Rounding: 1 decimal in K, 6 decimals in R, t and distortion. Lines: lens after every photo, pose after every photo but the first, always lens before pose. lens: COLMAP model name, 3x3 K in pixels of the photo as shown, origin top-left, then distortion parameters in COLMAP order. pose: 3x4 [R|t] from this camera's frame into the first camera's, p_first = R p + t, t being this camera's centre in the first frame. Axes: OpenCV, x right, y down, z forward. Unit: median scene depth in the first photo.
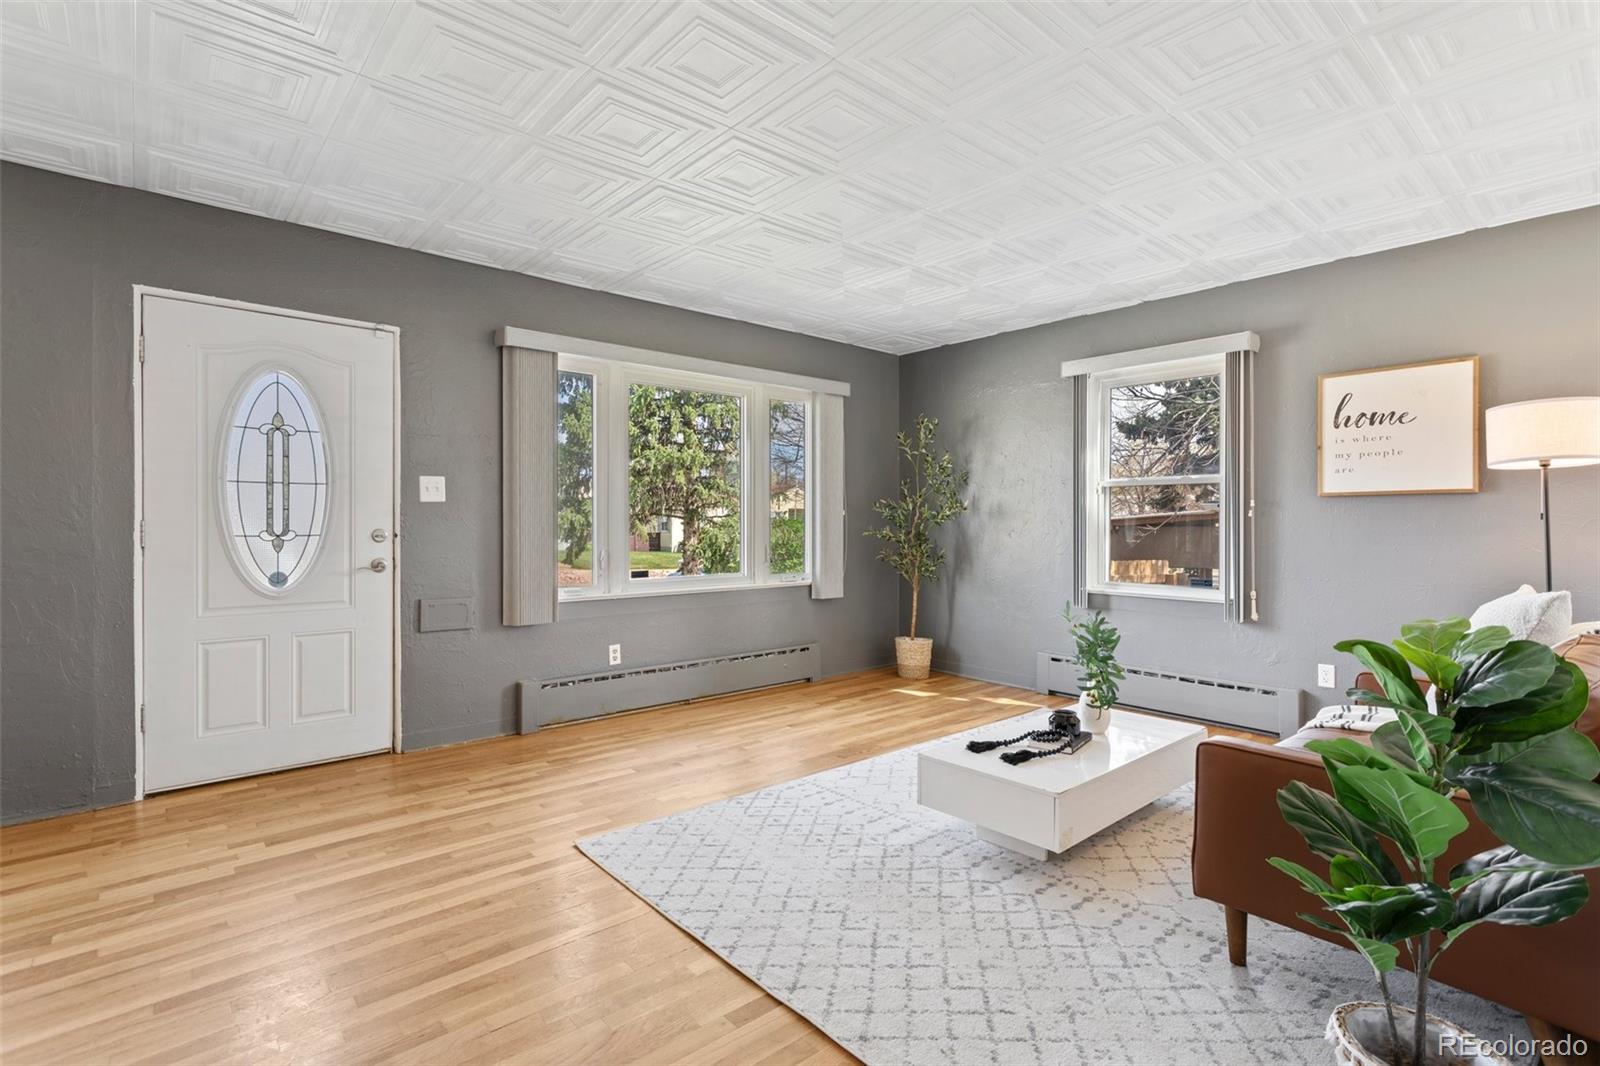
lens RADIAL K [[755.7, 0, 792.5], [0, 755.7, 528.3], [0, 0, 1]] dist [0.000319, 0.000183]
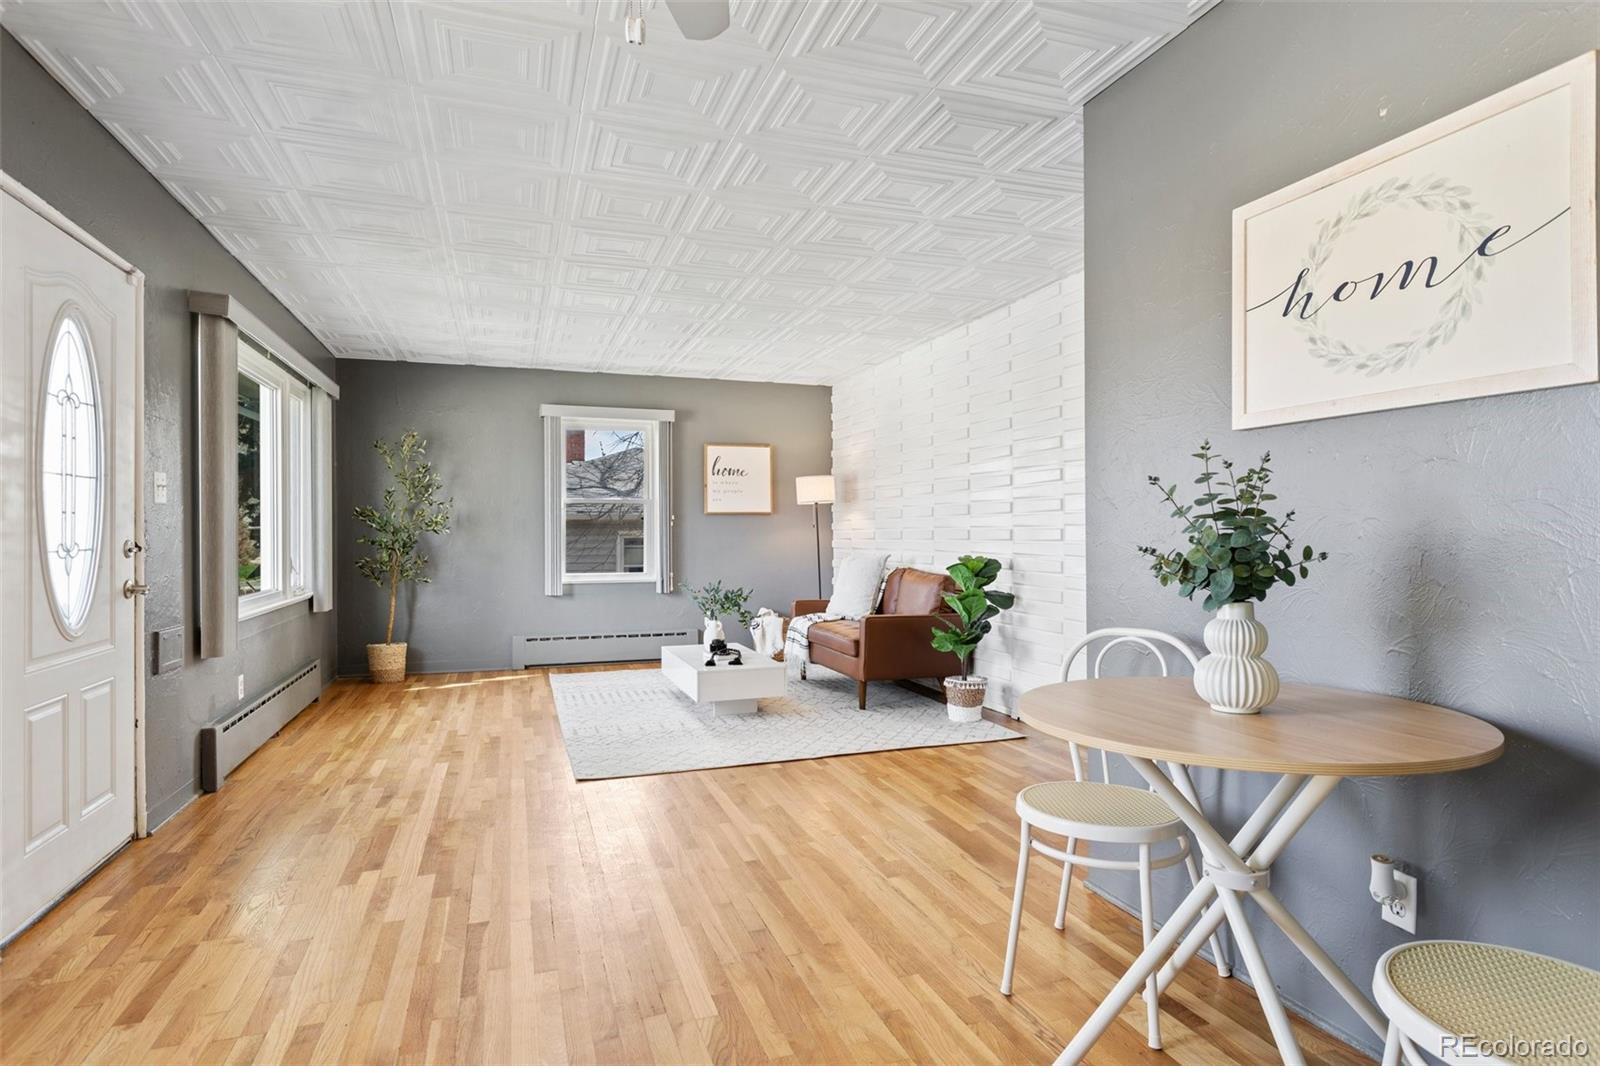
lens RADIAL K [[858.8, 0, 801.9], [0, 858.8, 528.2], [0, 0, 1]] dist [-0.003328, 0.000521]
pose [[0.378169, -0.000437, 0.925736, -1.110132], [0.010195, 0.999941, -0.003693, -0.000961], [-0.925680, 0.010835, 0.378152, 0.068381]]
